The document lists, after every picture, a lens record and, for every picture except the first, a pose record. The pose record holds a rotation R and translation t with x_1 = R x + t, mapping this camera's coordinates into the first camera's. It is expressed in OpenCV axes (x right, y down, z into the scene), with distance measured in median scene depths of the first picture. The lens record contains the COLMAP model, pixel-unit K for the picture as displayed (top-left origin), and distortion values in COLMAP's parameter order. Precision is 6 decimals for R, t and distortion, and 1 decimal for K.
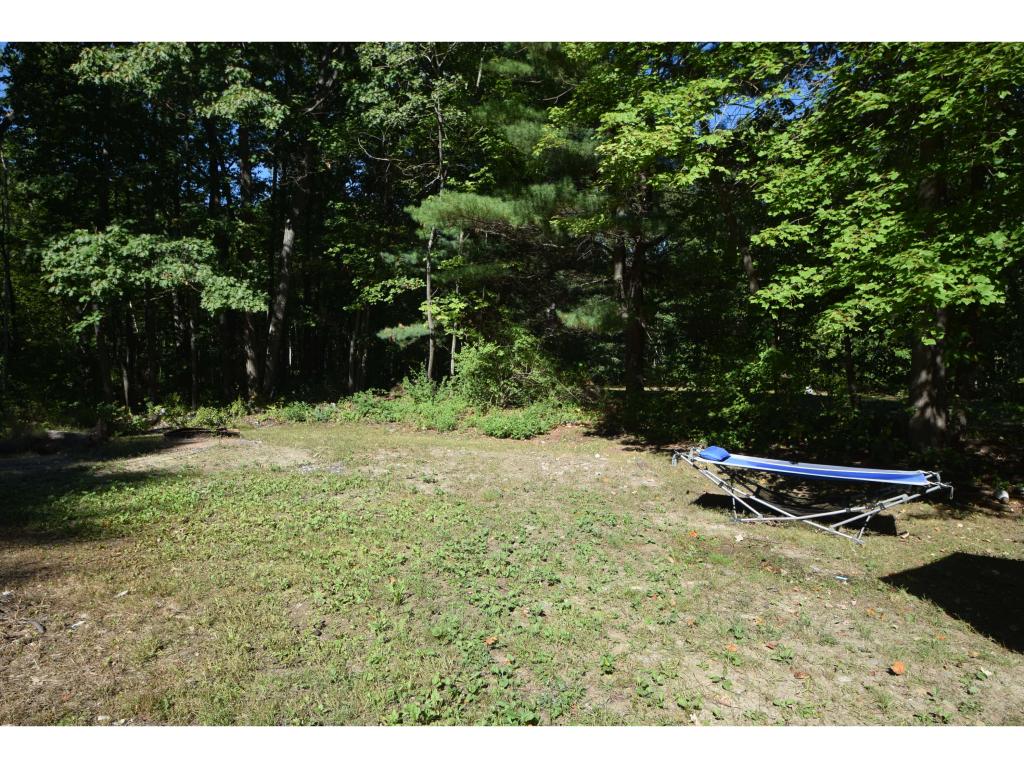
lens RADIAL K [[632.3, 0, 512.0], [0, 632.3, 384.0], [0, 0, 1]] dist [-0.039321, 0.001449]
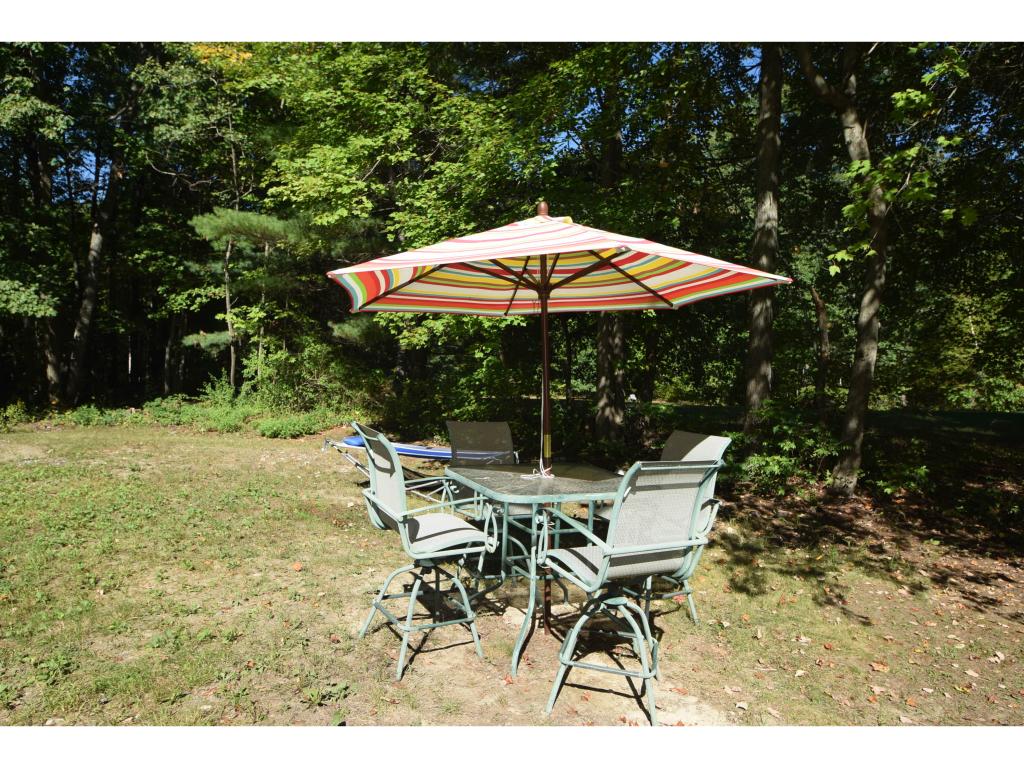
lens RADIAL K [[628.7, 0, 512.0], [0, 628.7, 384.0], [0, 0, 1]] dist [0.000188, -0.026835]
pose [[0.984589, 0.005072, 0.174813, 0.154704], [-0.002236, 0.999863, -0.016414, 0.007405], [-0.174872, 0.015770, 0.984465, -0.107773]]
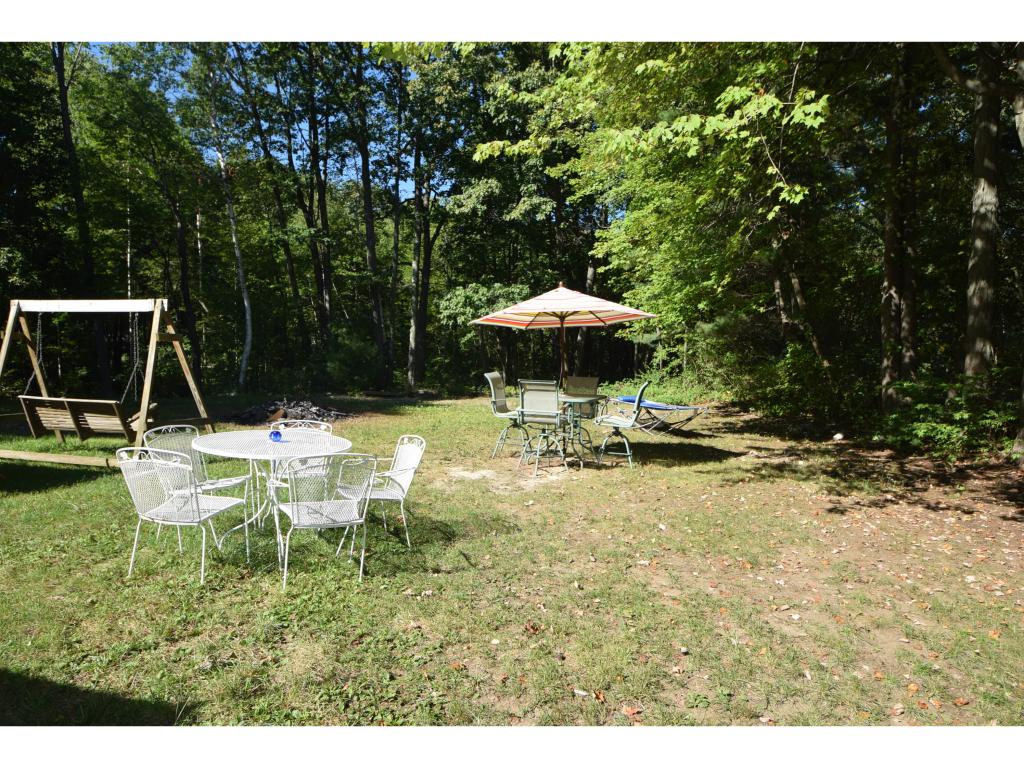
lens RADIAL K [[628.7, 0, 512.0], [0, 628.7, 384.0], [0, 0, 1]] dist [0.000188, -0.026835]
pose [[0.798590, 0.011924, -0.601757, 0.479601], [-0.014417, 0.999896, 0.000680, 0.026103], [0.601703, 0.008133, 0.798679, -0.330322]]
